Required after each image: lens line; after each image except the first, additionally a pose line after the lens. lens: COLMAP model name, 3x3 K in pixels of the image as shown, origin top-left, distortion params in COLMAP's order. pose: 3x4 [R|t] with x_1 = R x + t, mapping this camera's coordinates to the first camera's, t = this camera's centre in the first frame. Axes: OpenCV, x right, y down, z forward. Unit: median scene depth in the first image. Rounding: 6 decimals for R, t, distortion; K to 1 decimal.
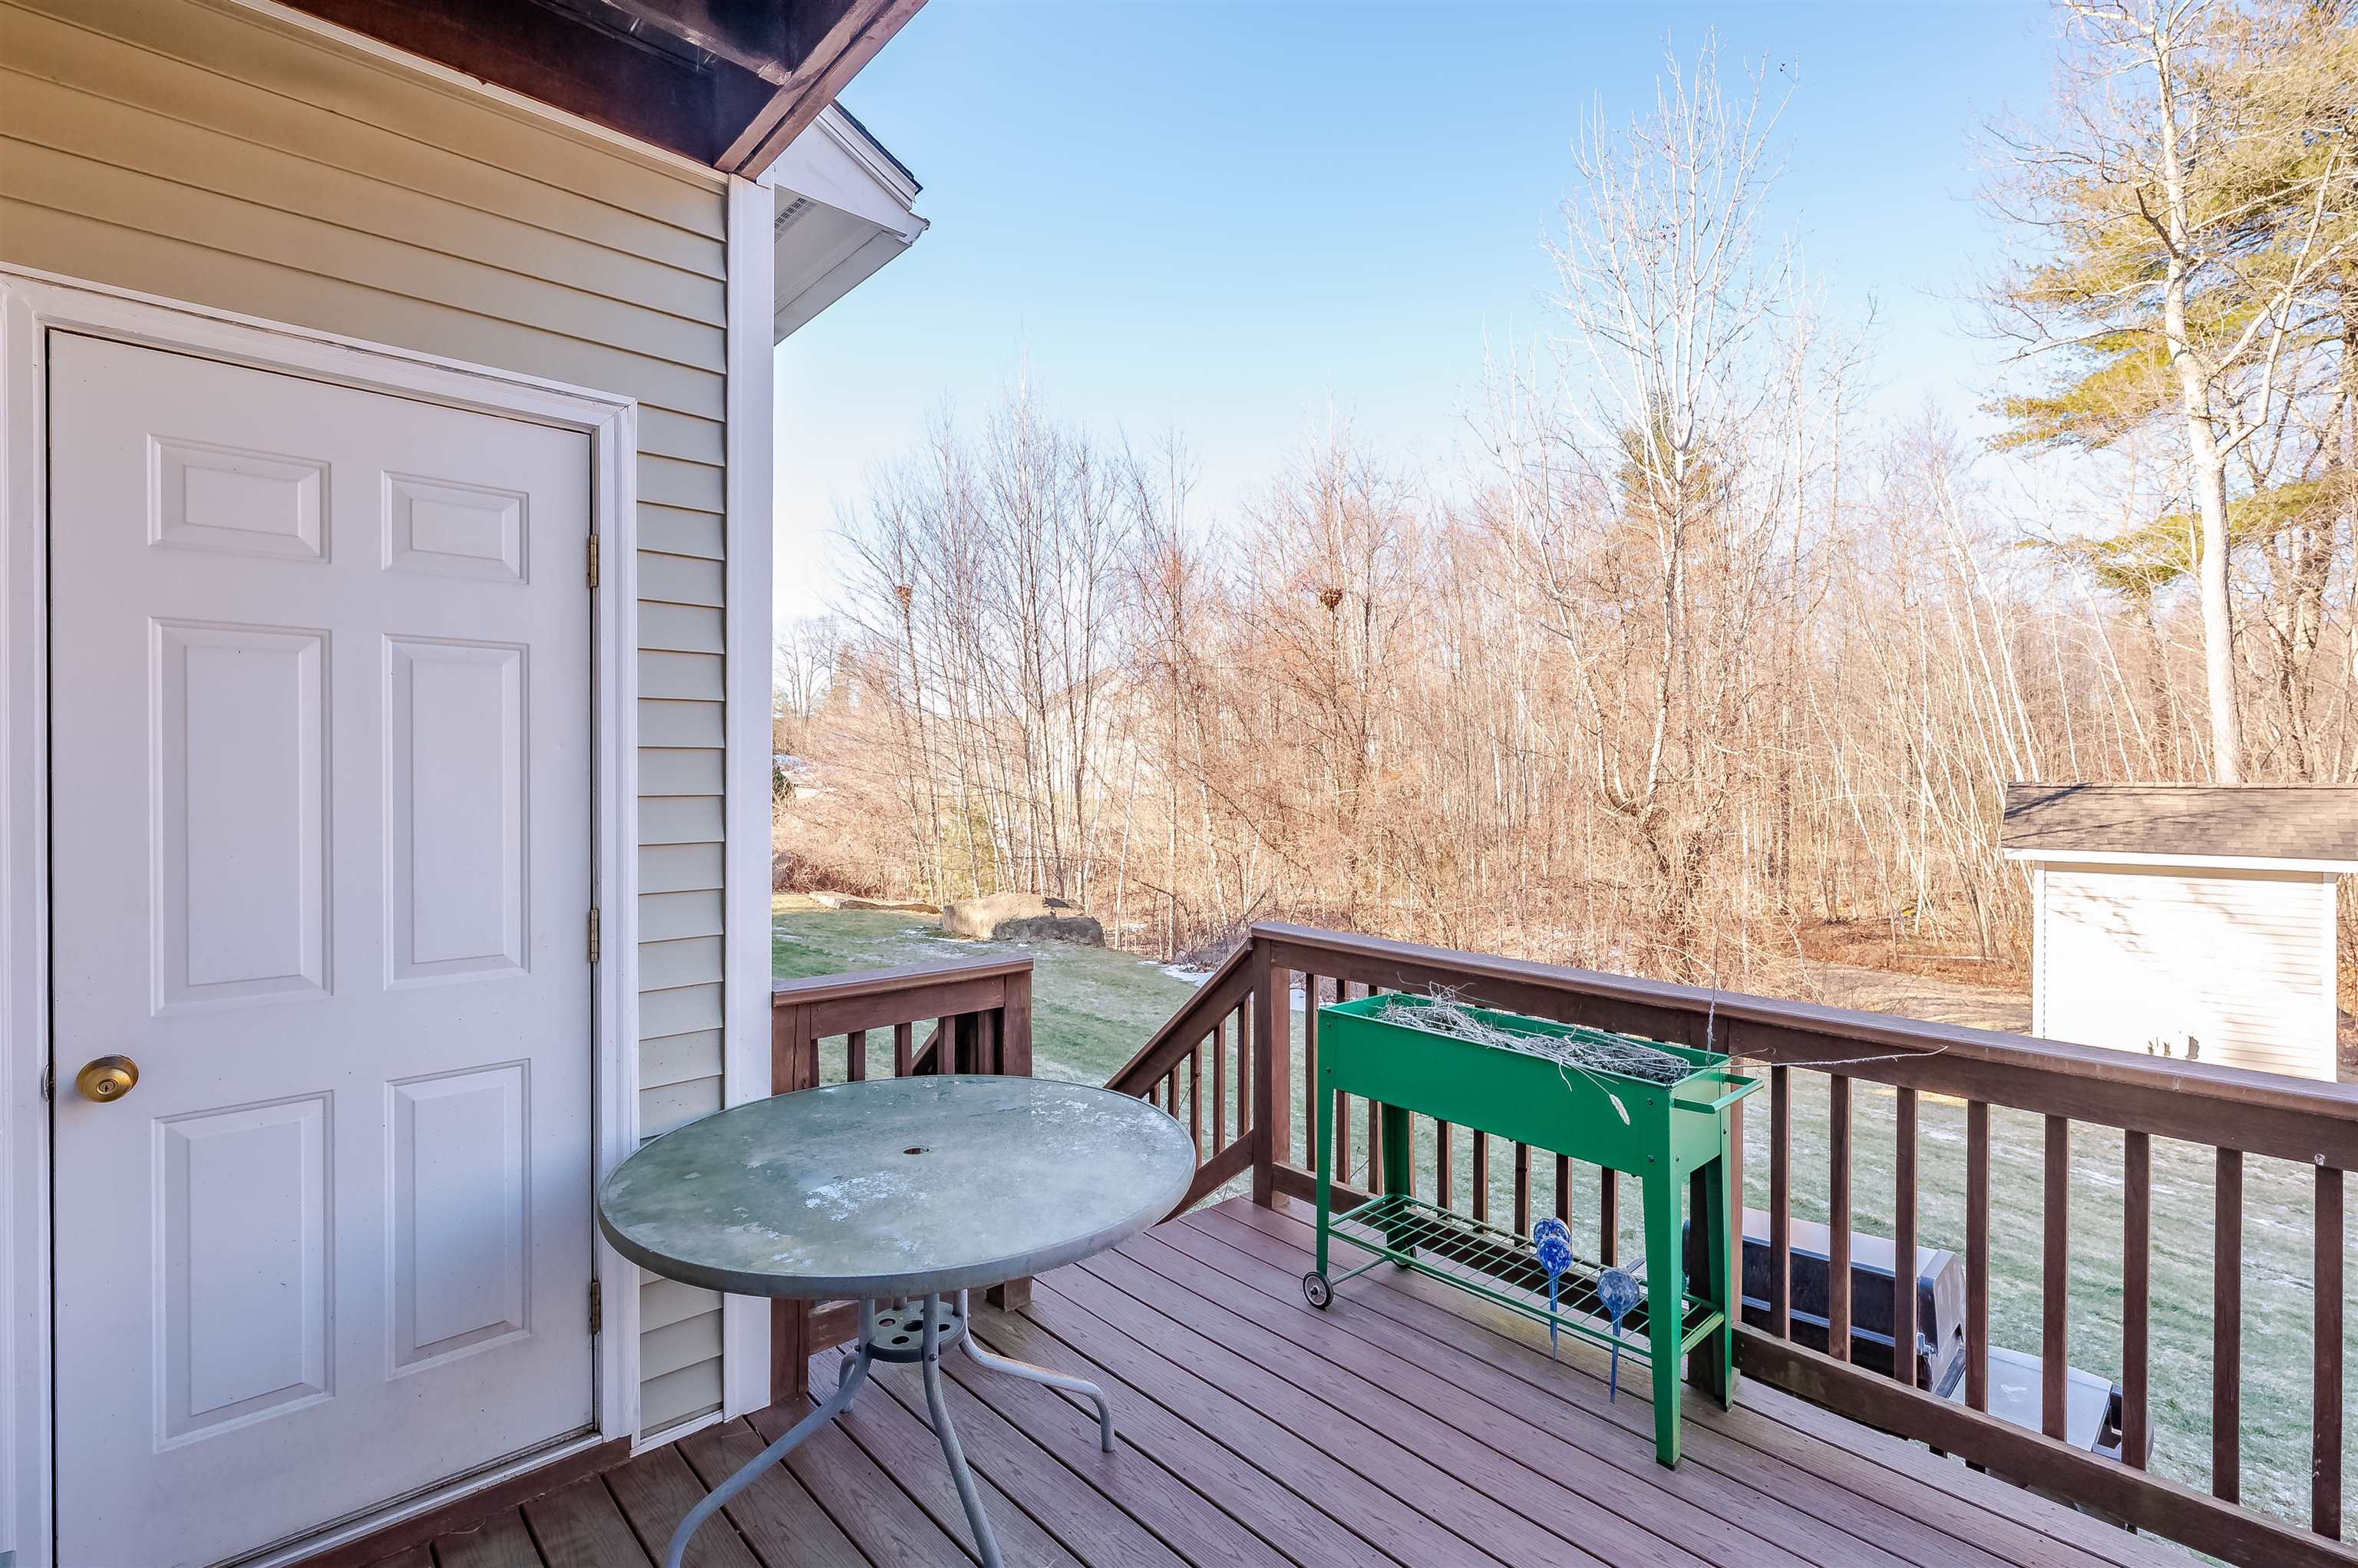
lens RADIAL K [[1072.8, 0, 1183.3], [0, 1072.8, 772.9], [0, 0, 1]] dist [0.001424, -0.000024]
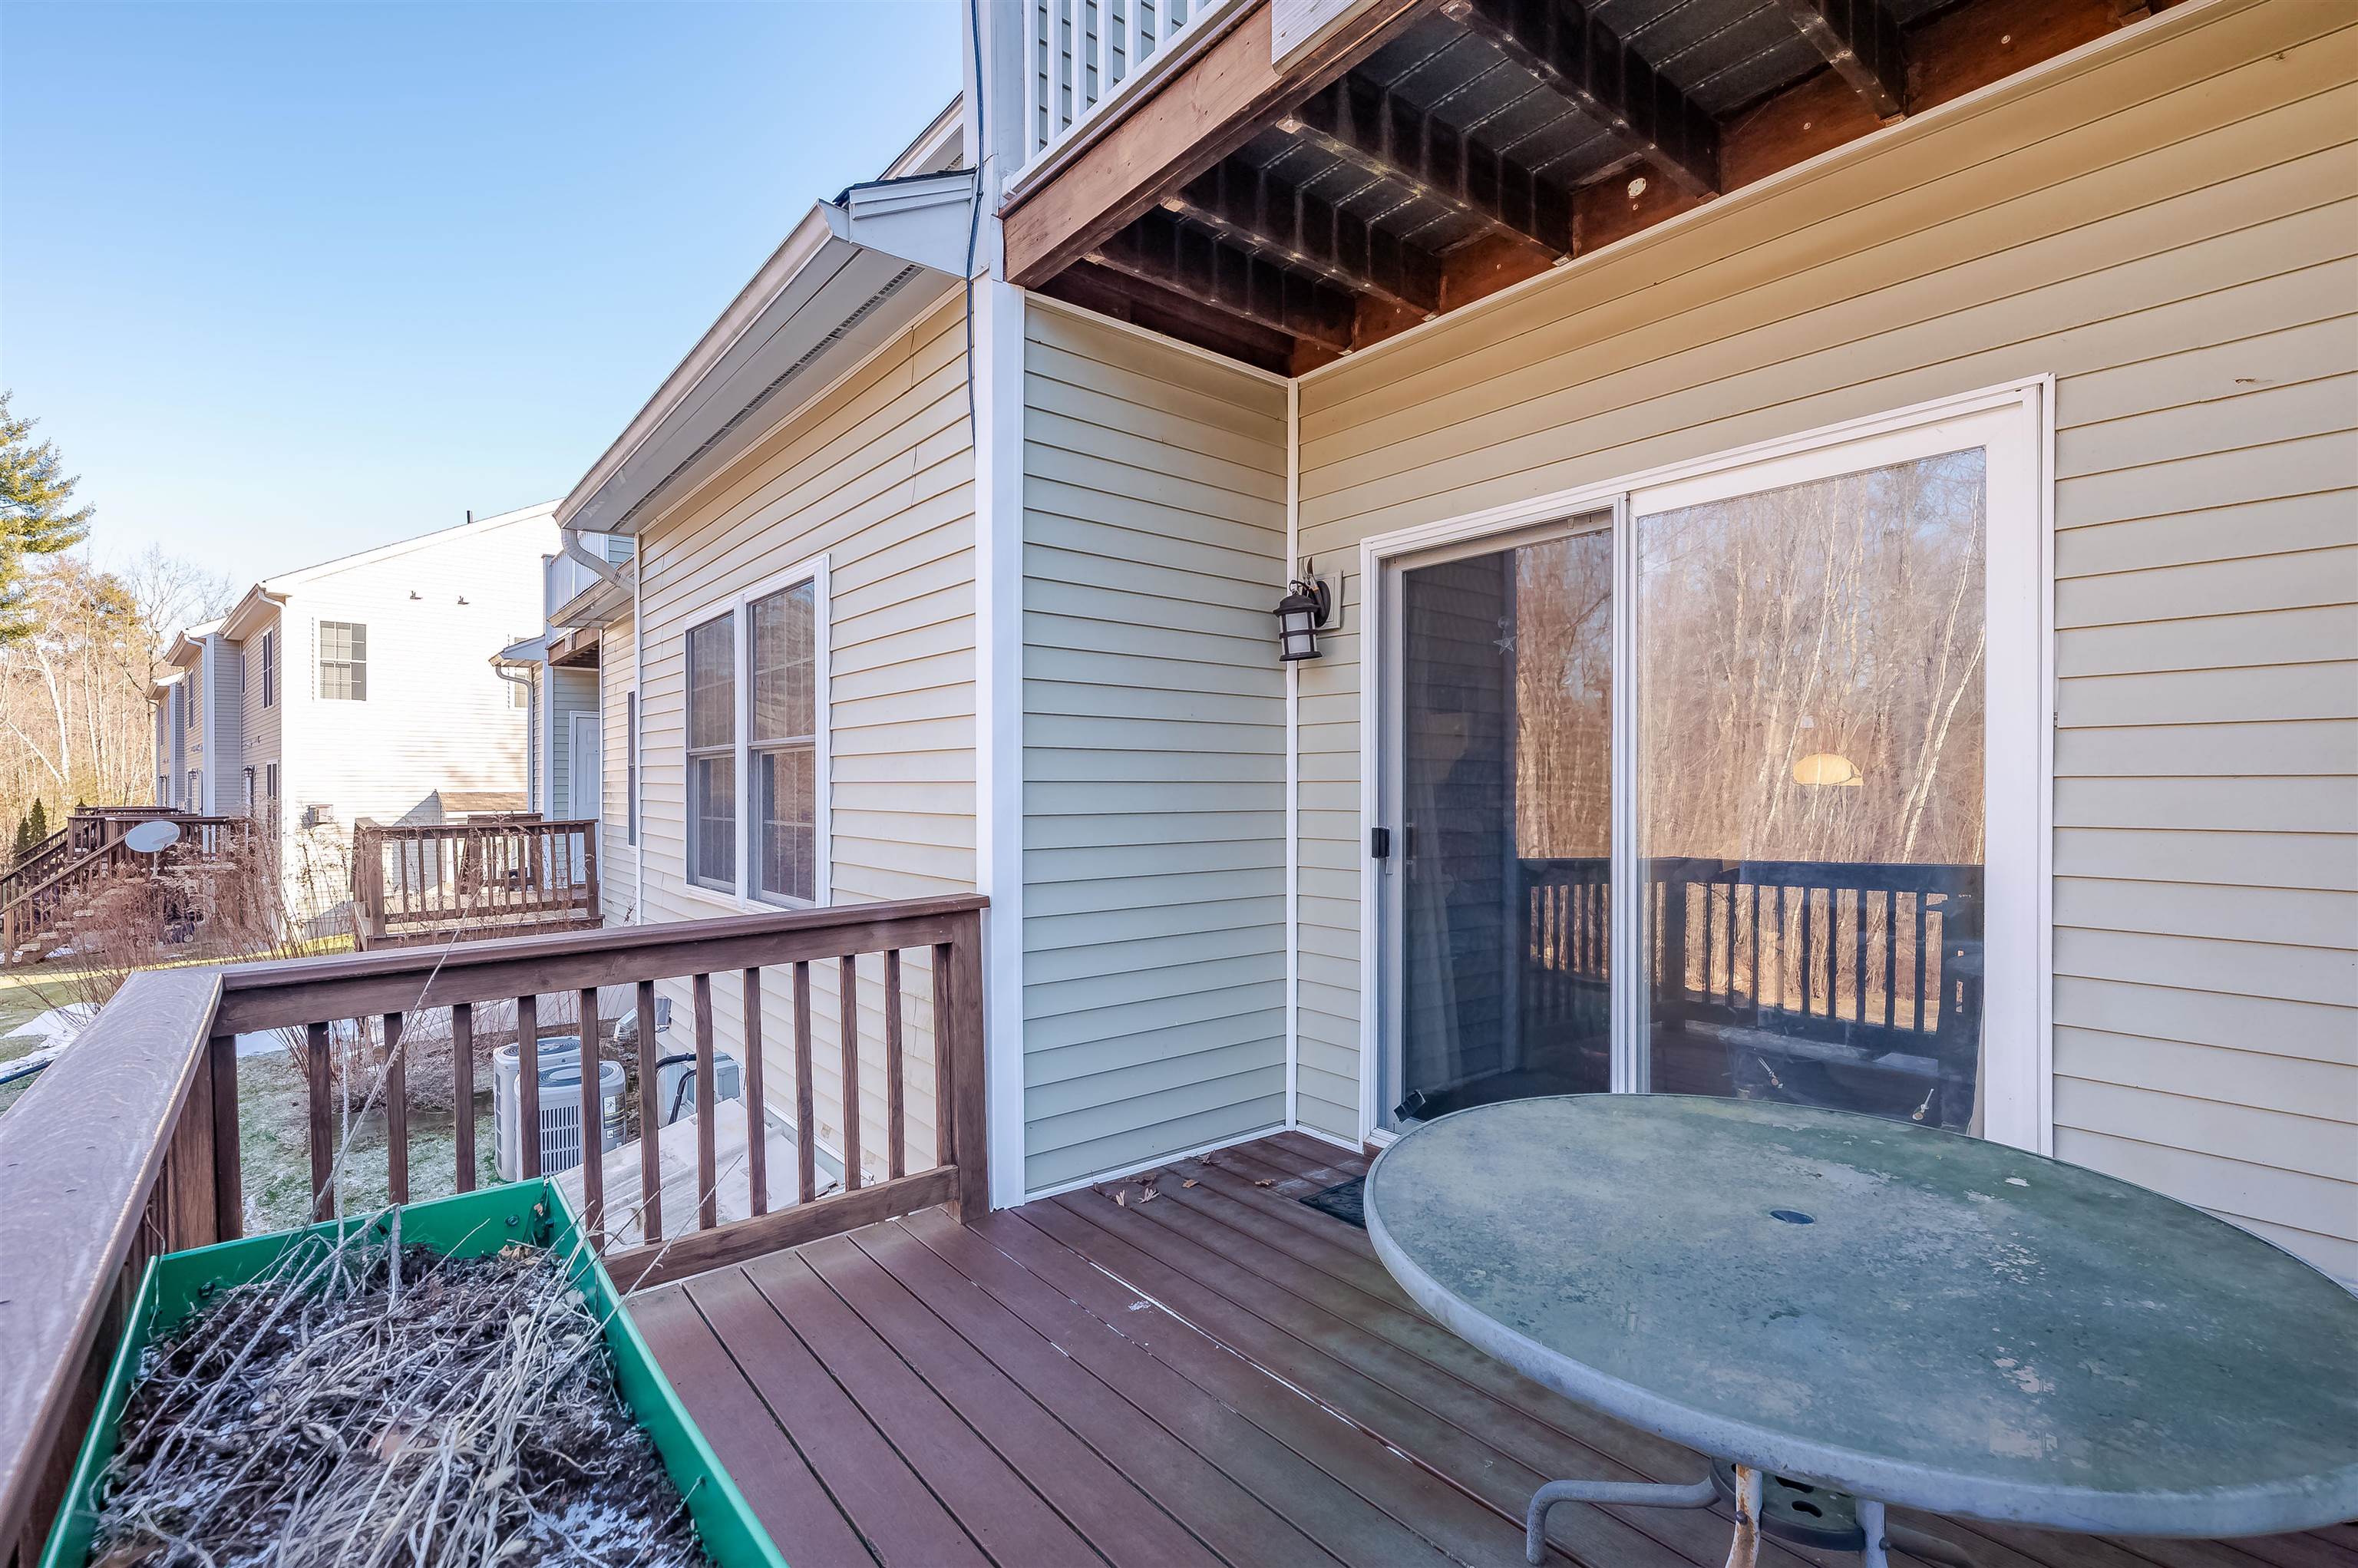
lens RADIAL K [[1072.8, 0, 1178.3], [0, 1072.8, 791.7], [0, 0, 1]] dist [0.001424, -0.000024]
pose [[-0.997979, 0.001474, 0.063531, 0.087454], [0.002084, 0.999952, 0.009533, 0.082926], [-0.063514, 0.009647, -0.997934, 1.709634]]
